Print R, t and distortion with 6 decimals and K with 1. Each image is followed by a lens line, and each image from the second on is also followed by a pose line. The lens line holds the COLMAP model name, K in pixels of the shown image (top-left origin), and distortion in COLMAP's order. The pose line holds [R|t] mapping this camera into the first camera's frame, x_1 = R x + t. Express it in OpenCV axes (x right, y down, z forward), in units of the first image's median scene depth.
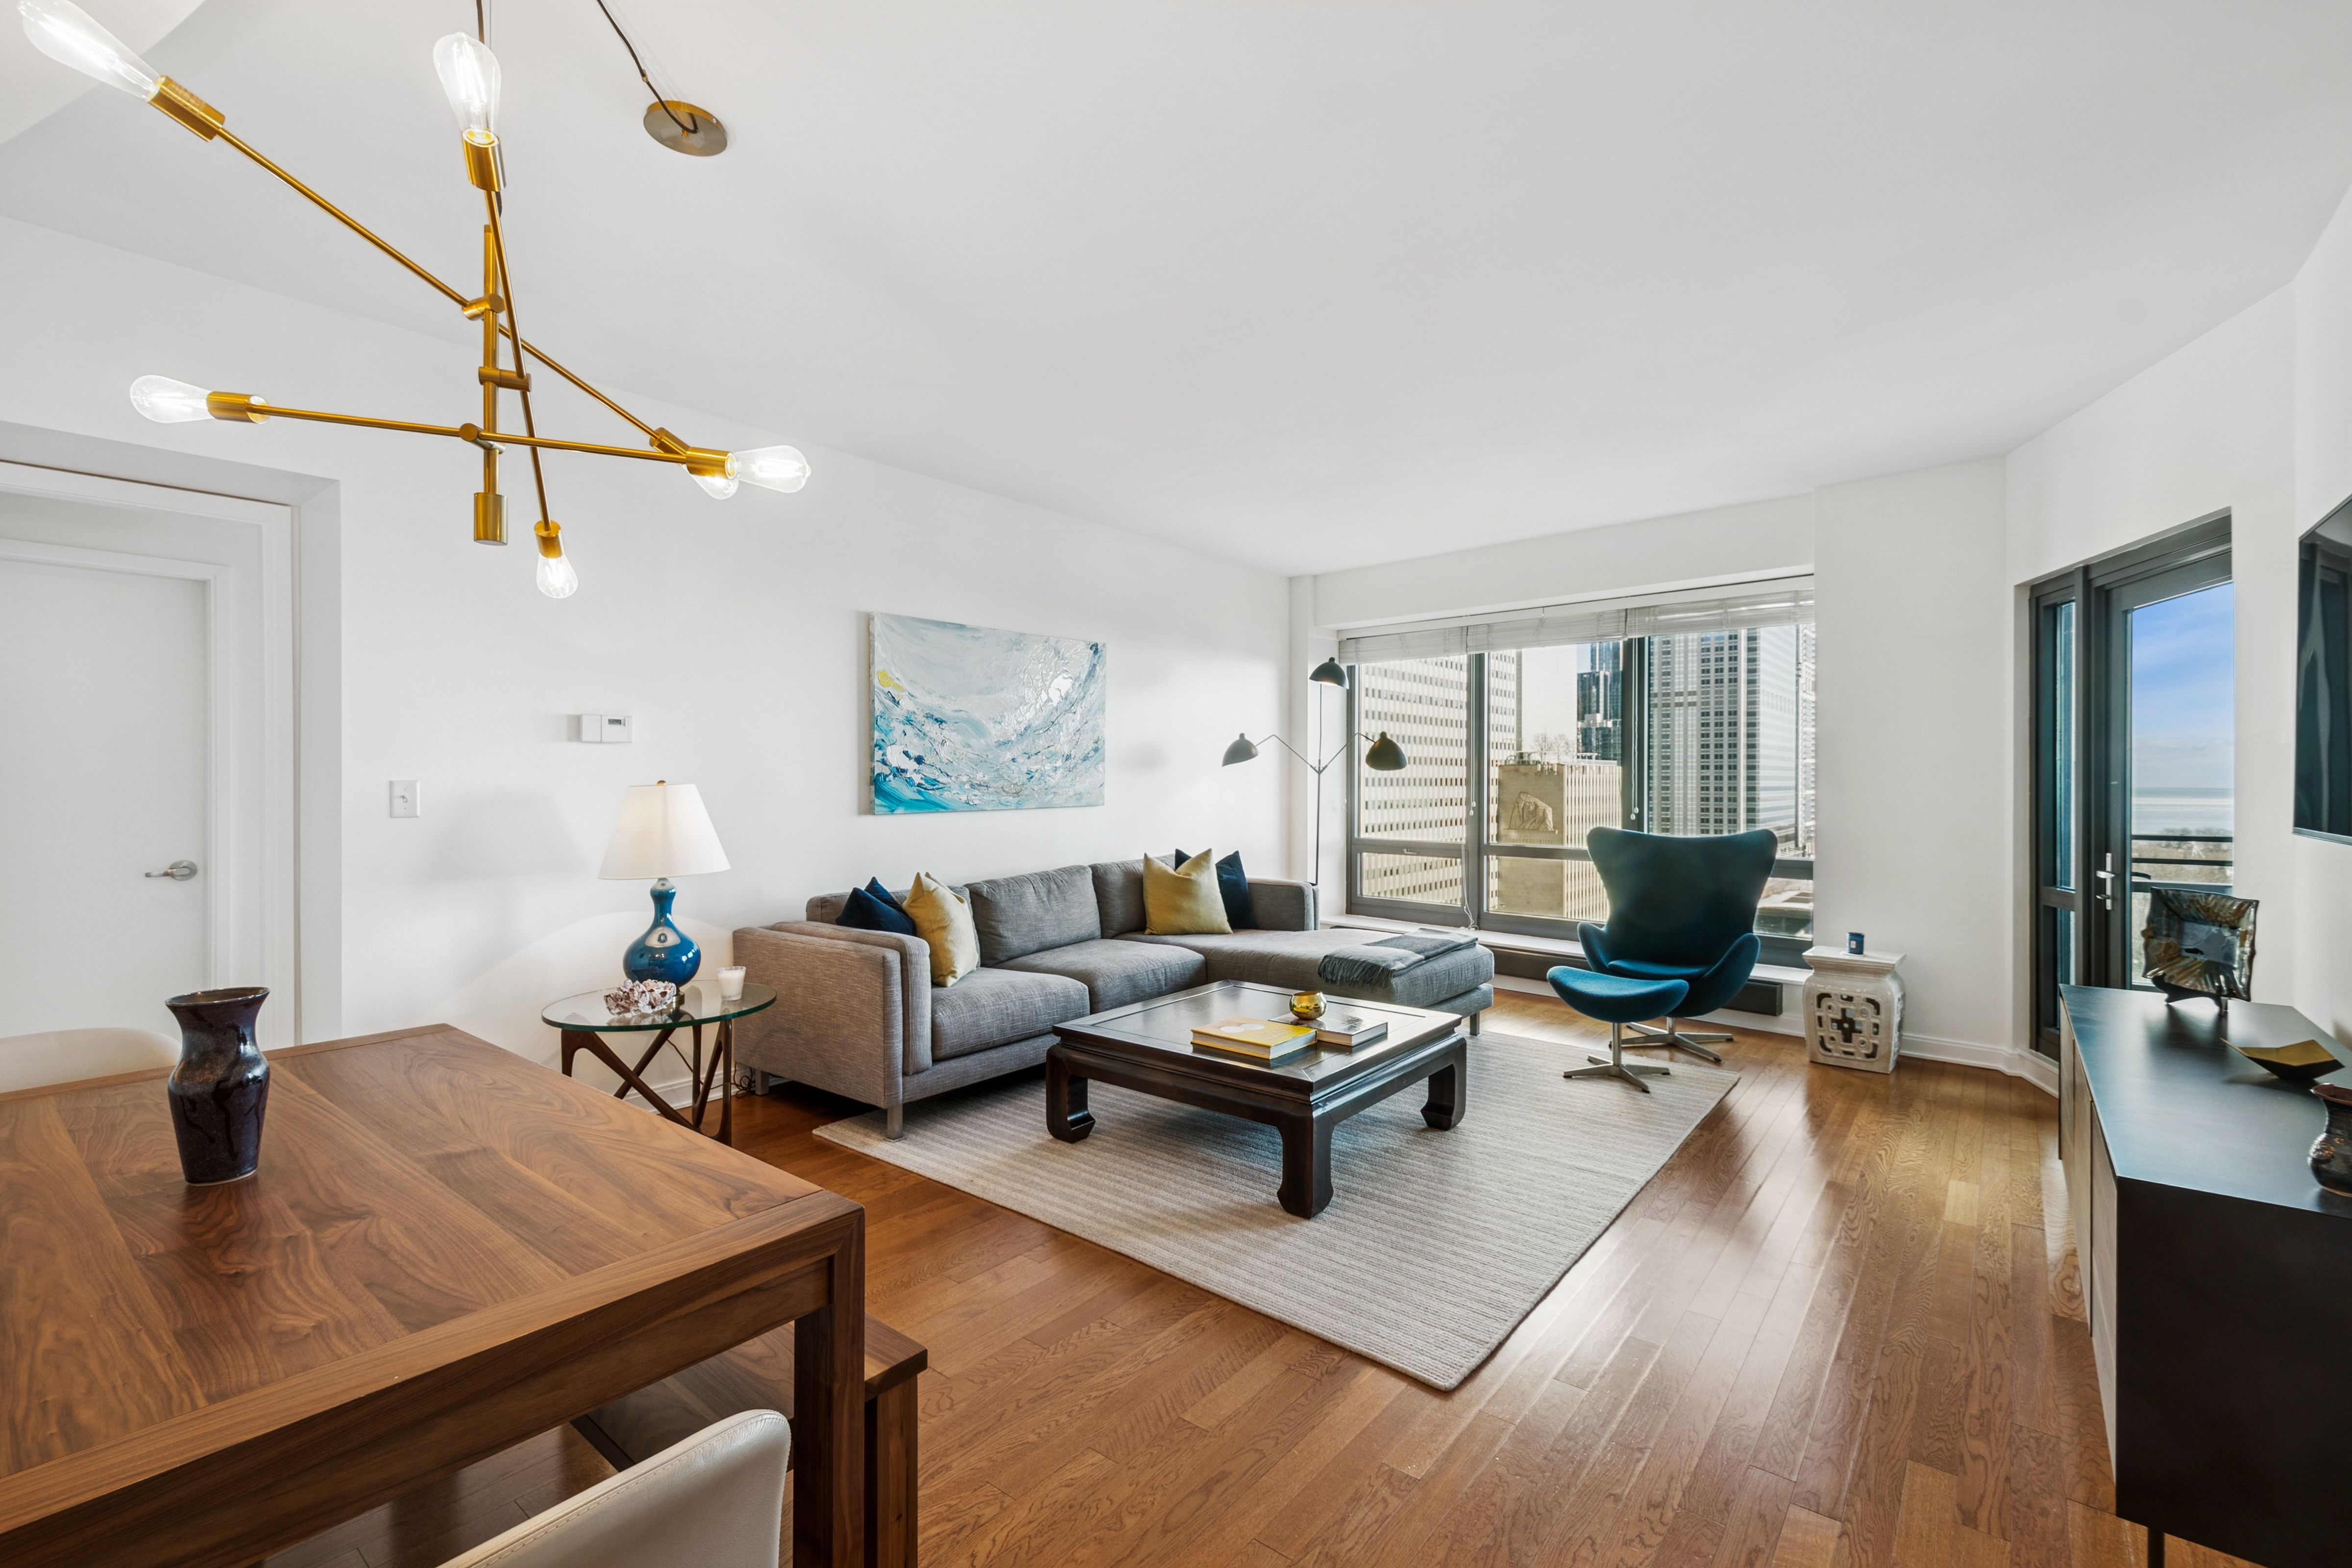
lens RADIAL K [[1048.5, 0, 1178.3], [0, 1048.5, 795.2], [0, 0, 1]] dist [0.009665, -0.001368]
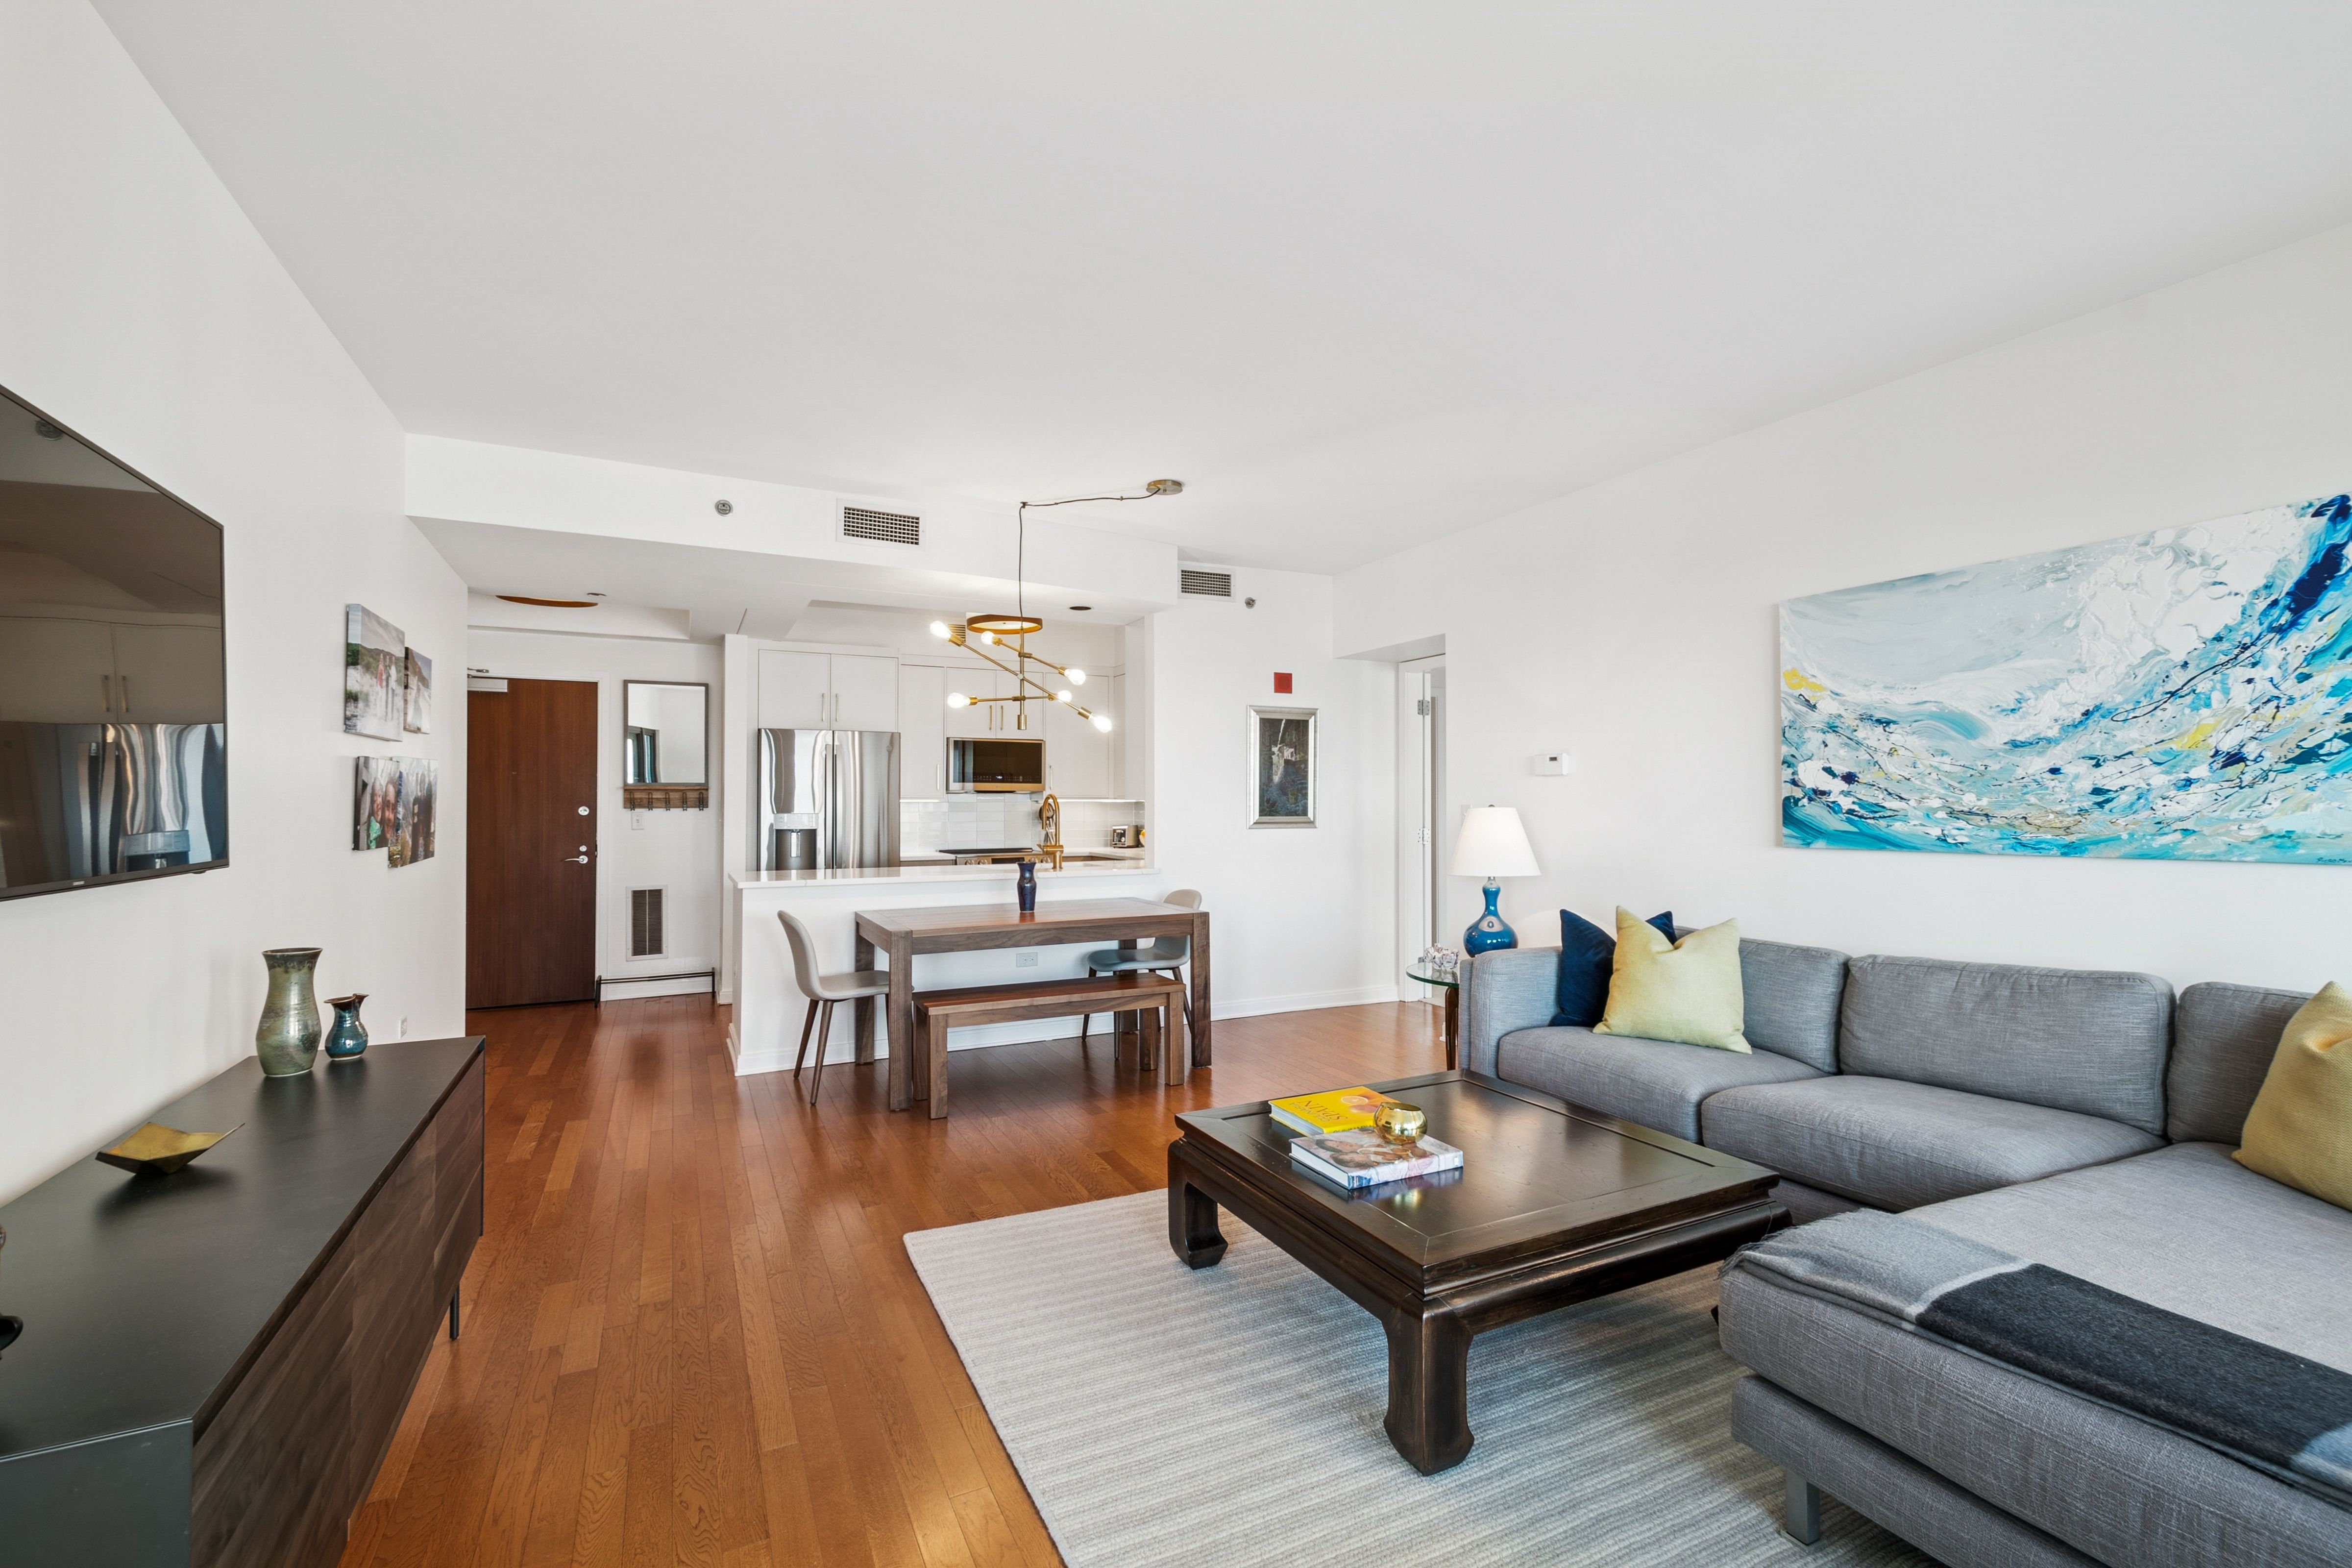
lens RADIAL K [[1044.7, 0, 1176.0], [0, 1044.7, 784.0], [0, 0, 1]] dist [0.013879, -0.000158]
pose [[-0.436752, -0.017609, -0.899410, 0.639316], [-0.013989, 0.999820, -0.012782, -0.013207], [0.899473, 0.006999, -0.436919, 0.904046]]
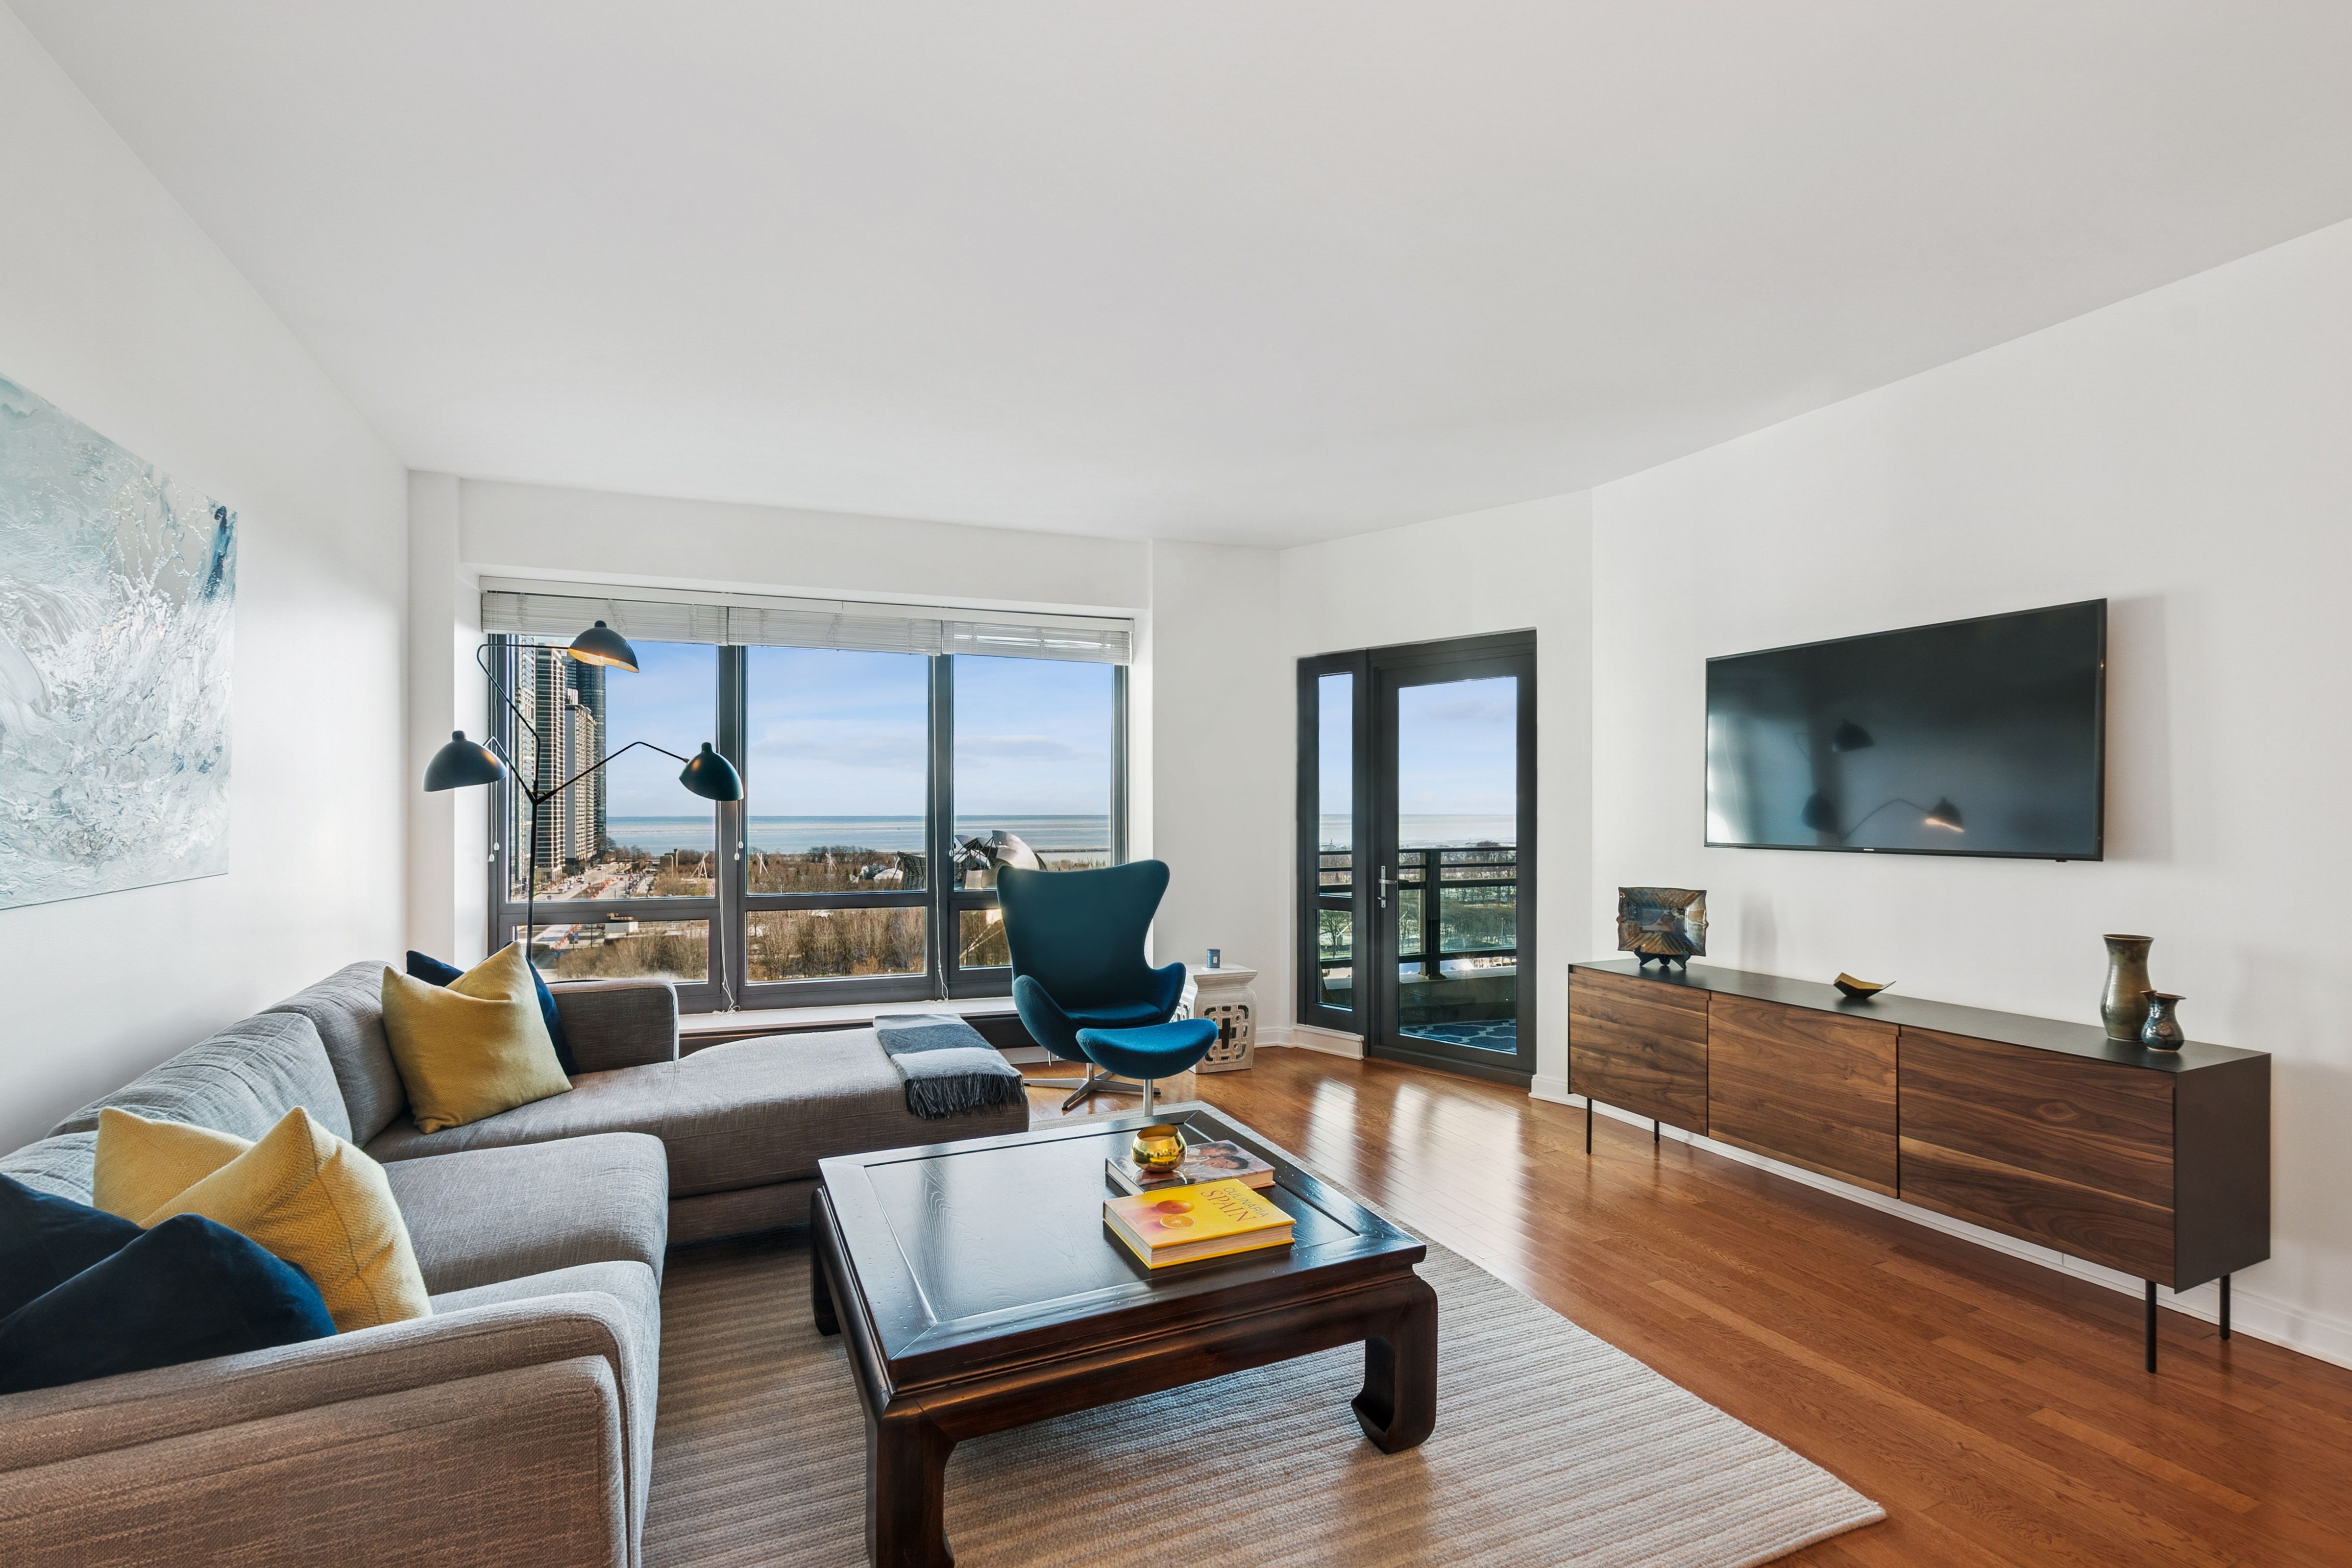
lens RADIAL K [[1055.5, 0, 1218.4], [0, 1055.5, 810.7], [0, 0, 1]] dist [0.015561, -0.000235]
pose [[0.432867, -0.004213, 0.901448, -0.362902], [0.016789, 0.999853, -0.003389, -0.011037], [-0.901302, 0.016601, 0.432874, 0.516208]]
